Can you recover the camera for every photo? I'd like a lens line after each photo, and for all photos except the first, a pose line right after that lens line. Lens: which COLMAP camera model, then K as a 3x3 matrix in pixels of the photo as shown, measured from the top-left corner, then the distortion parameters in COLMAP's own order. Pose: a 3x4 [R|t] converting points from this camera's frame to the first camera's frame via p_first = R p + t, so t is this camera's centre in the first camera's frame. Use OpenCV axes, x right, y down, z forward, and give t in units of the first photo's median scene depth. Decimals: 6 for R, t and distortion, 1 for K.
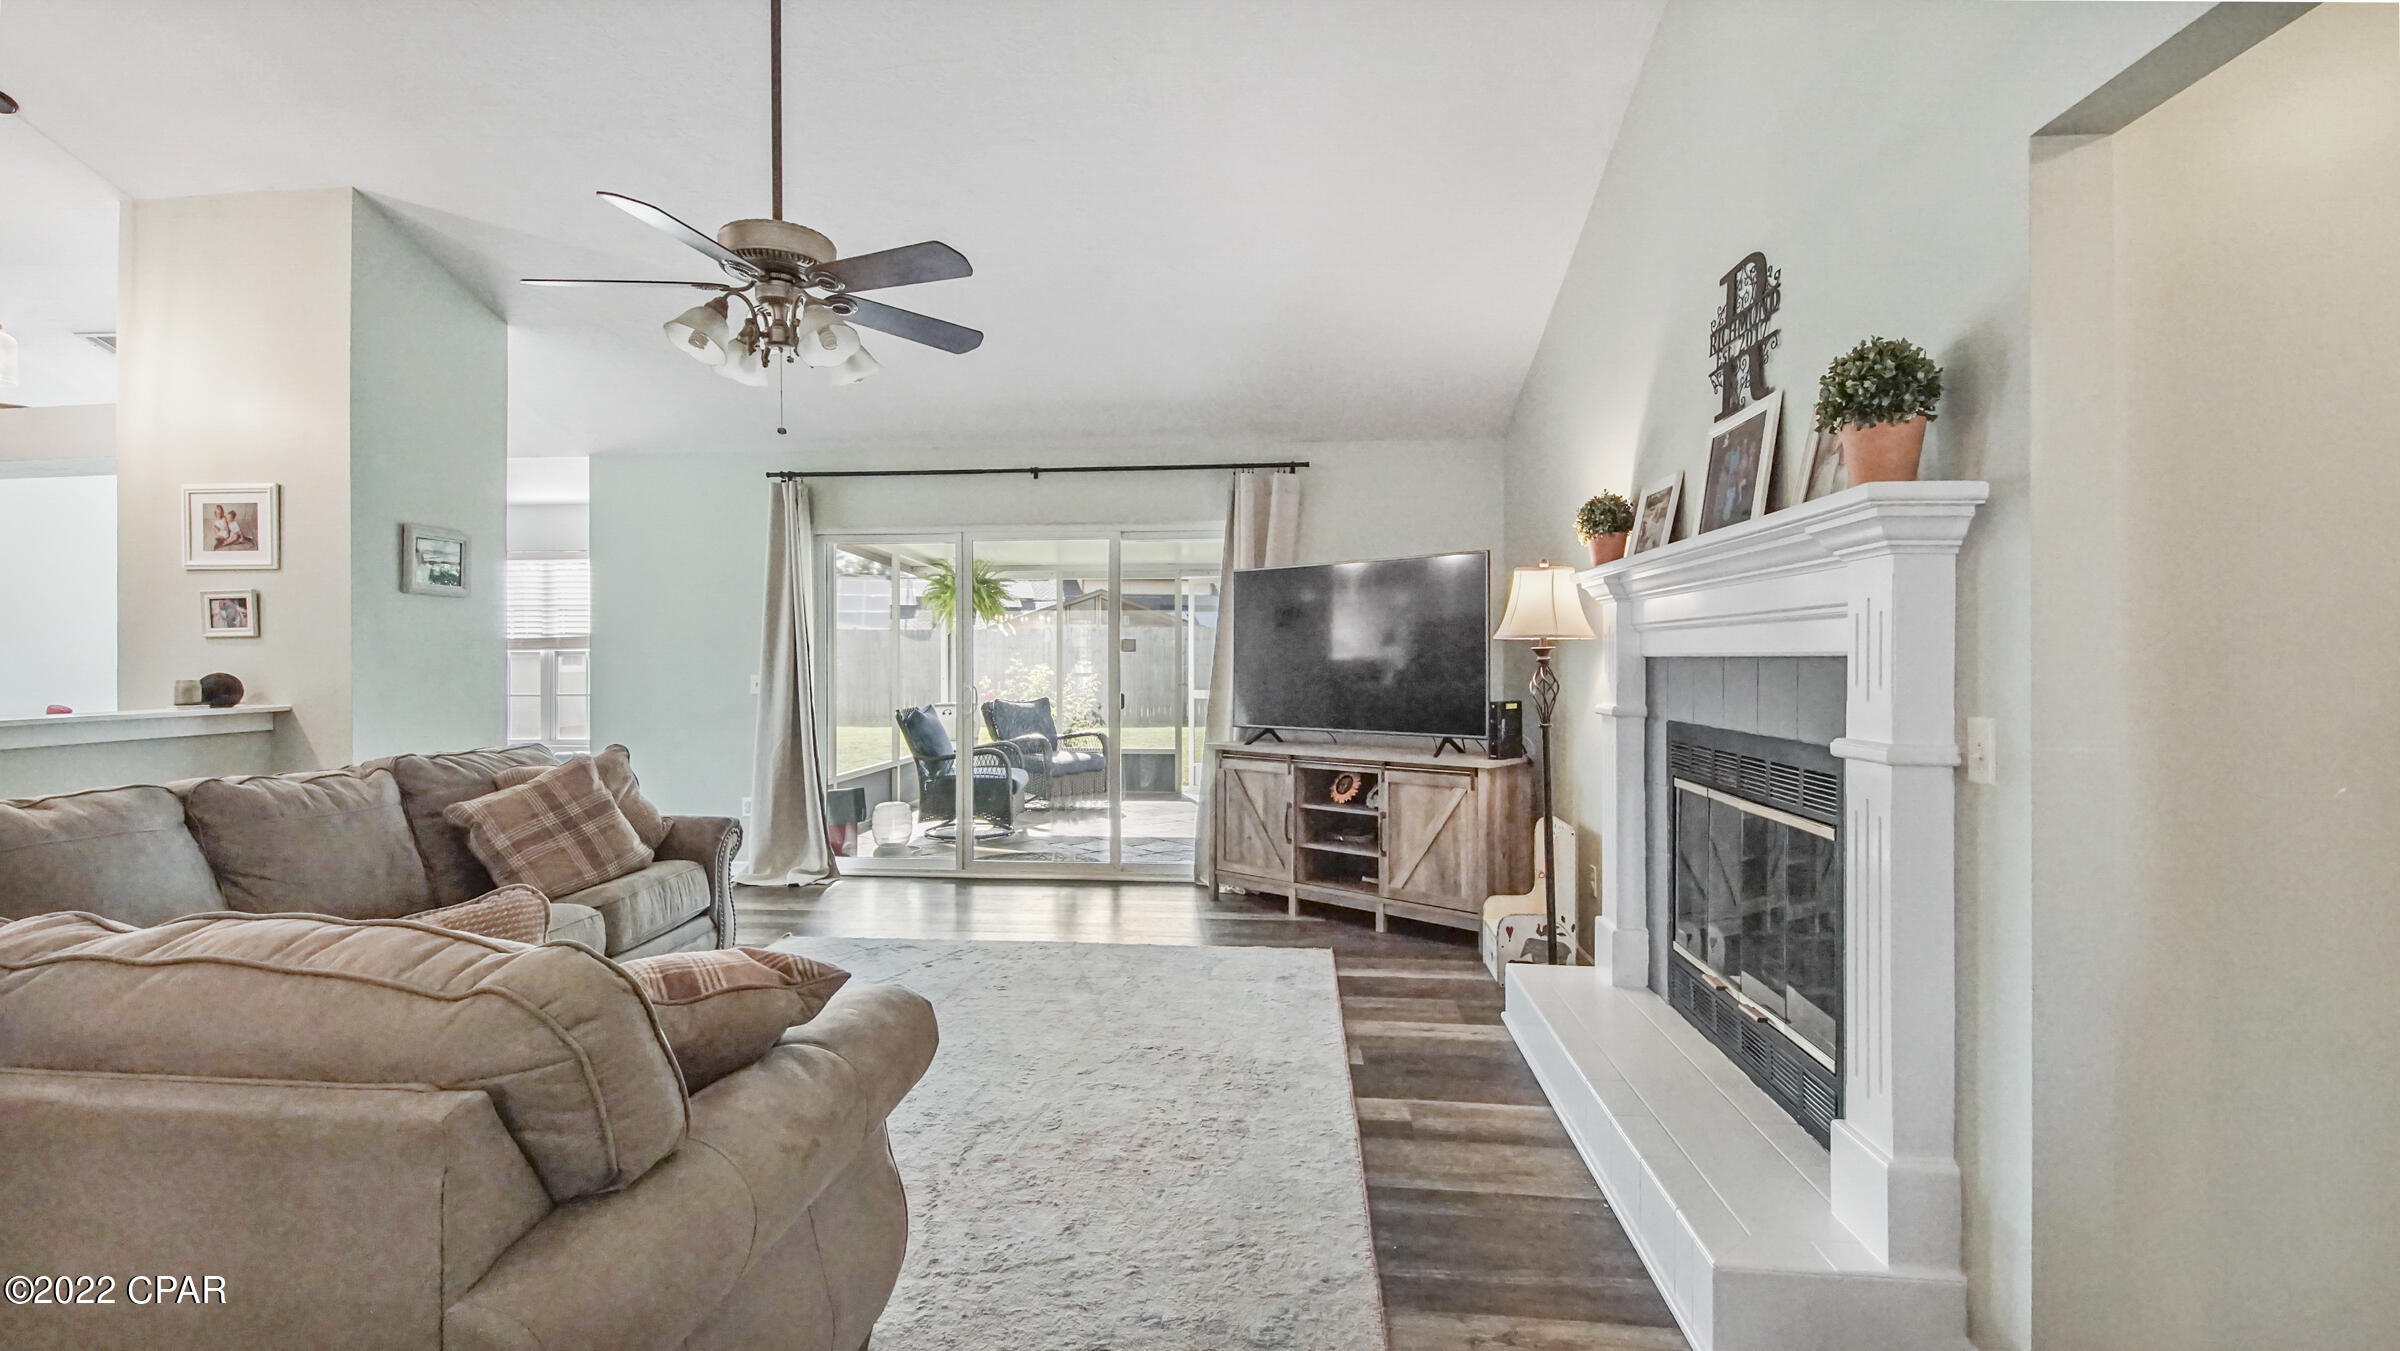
lens RADIAL K [[1022.7, 0, 1211.4], [0, 1022.7, 667.4], [0, 0, 1]] dist [-0.001455, -0.000359]
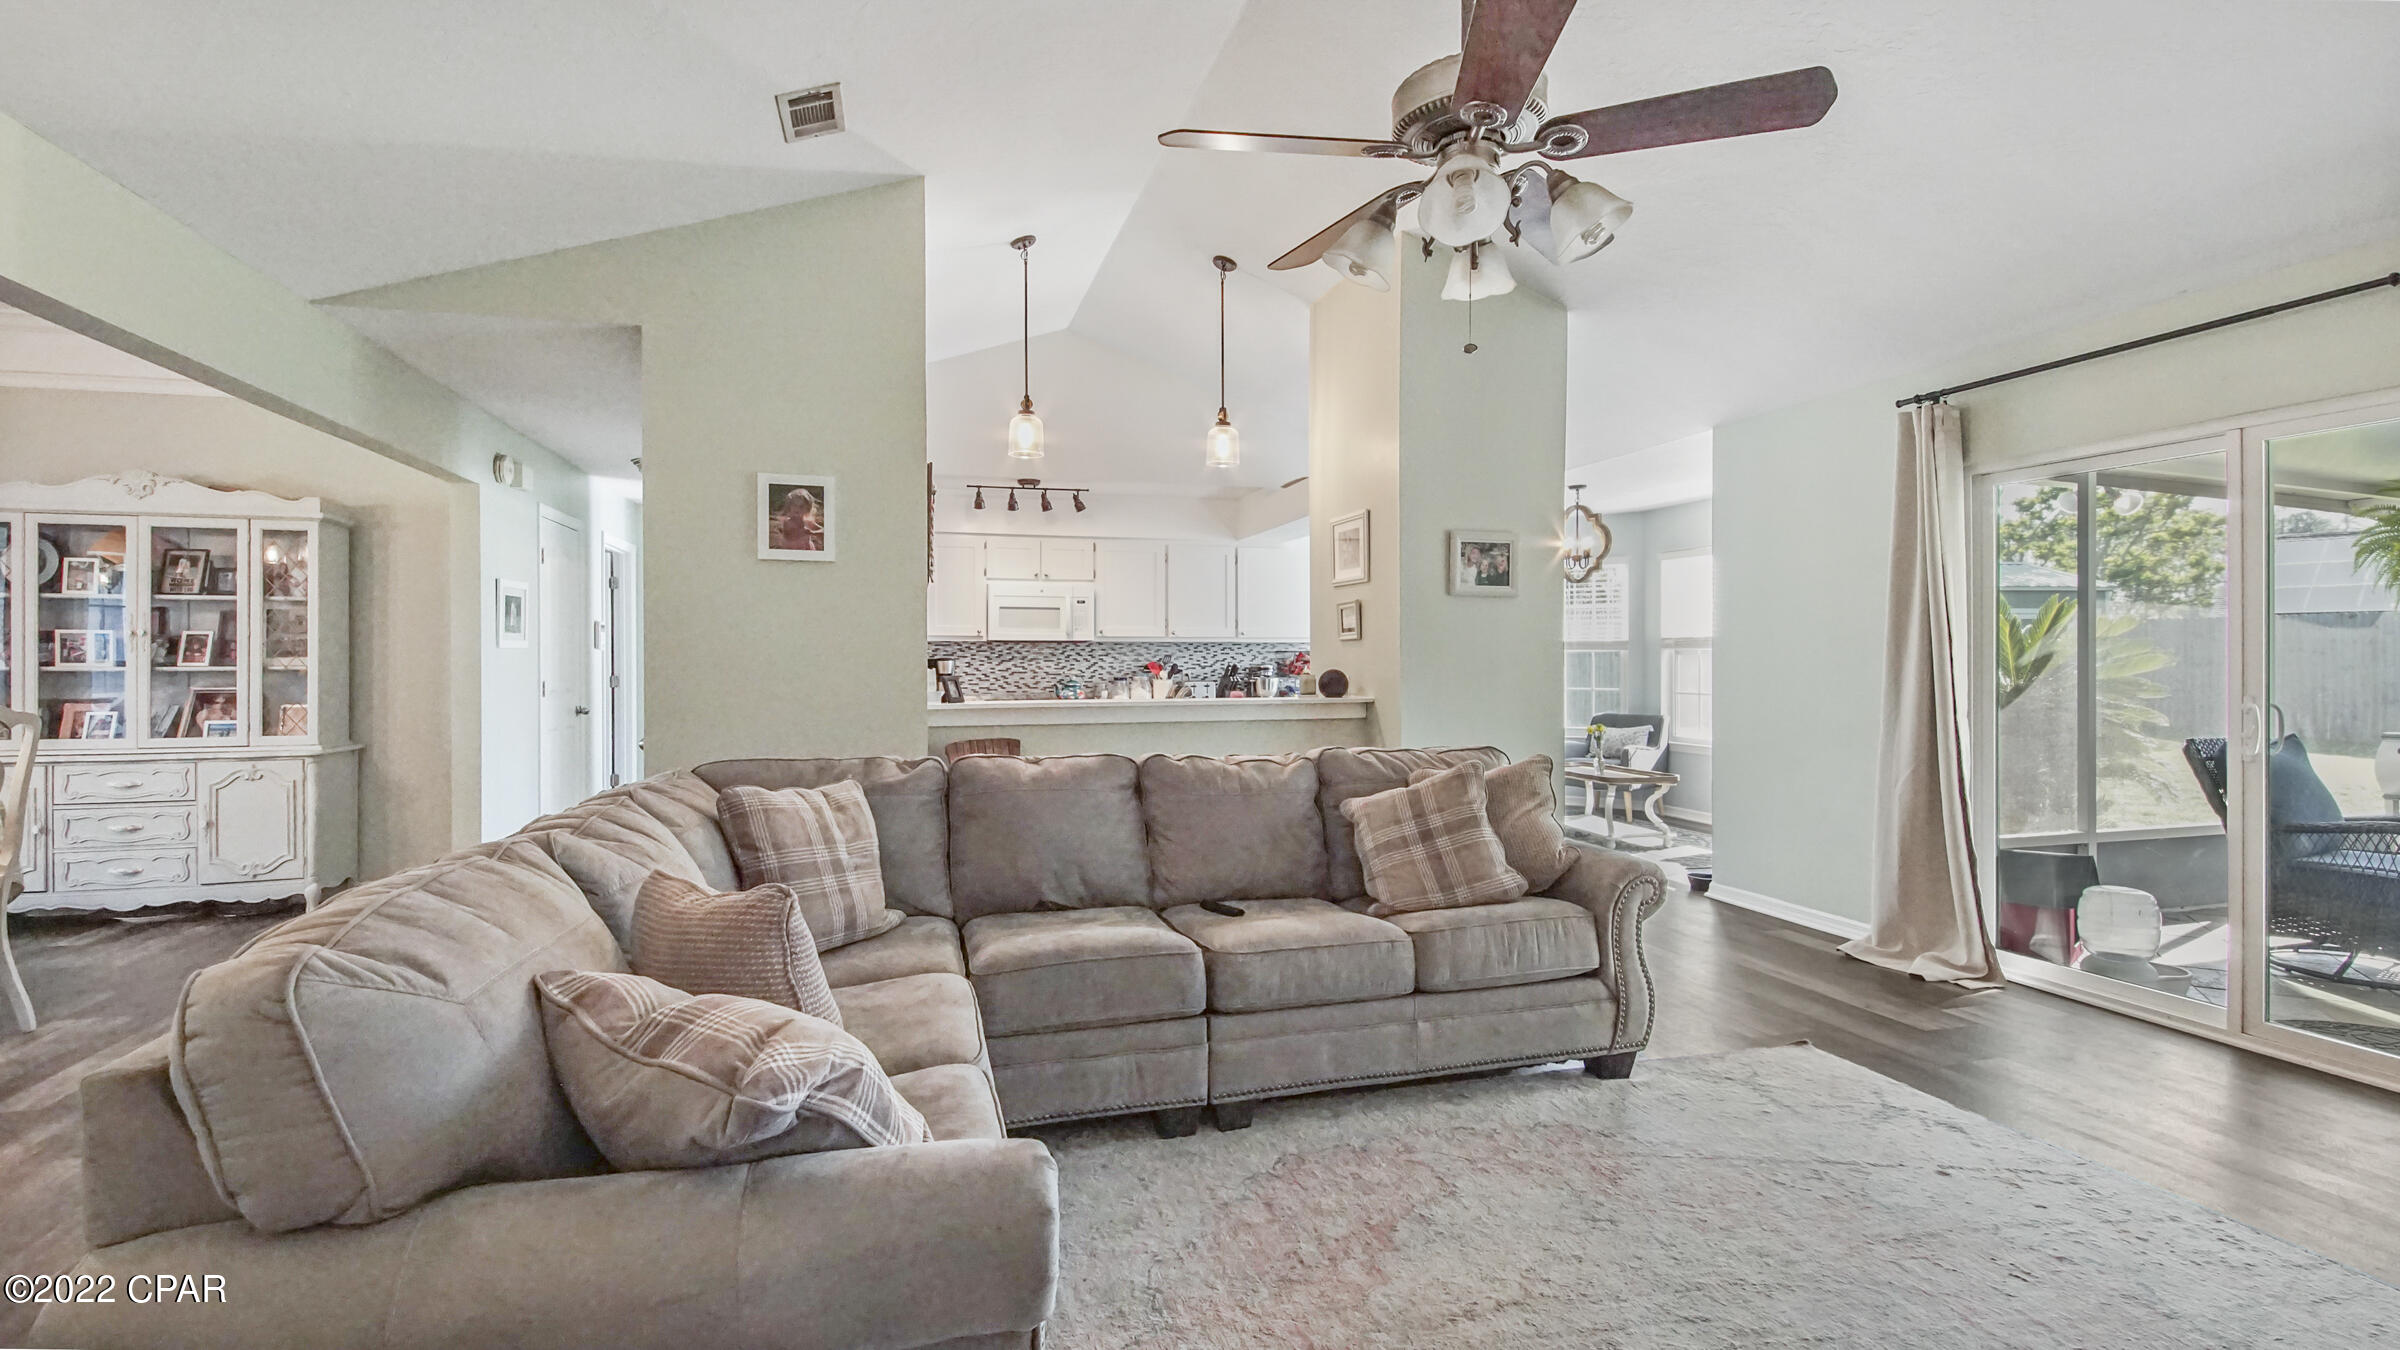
lens RADIAL K [[1071.9, 0, 1199.0], [0, 1071.9, 661.5], [0, 0, 1]] dist [0.020210, -0.013262]
pose [[0.335378, 0.000331, -0.942084, 0.194972], [-0.005358, 0.999984, -0.001556, -0.001426], [0.942068, 0.005569, 0.335374, 0.434990]]
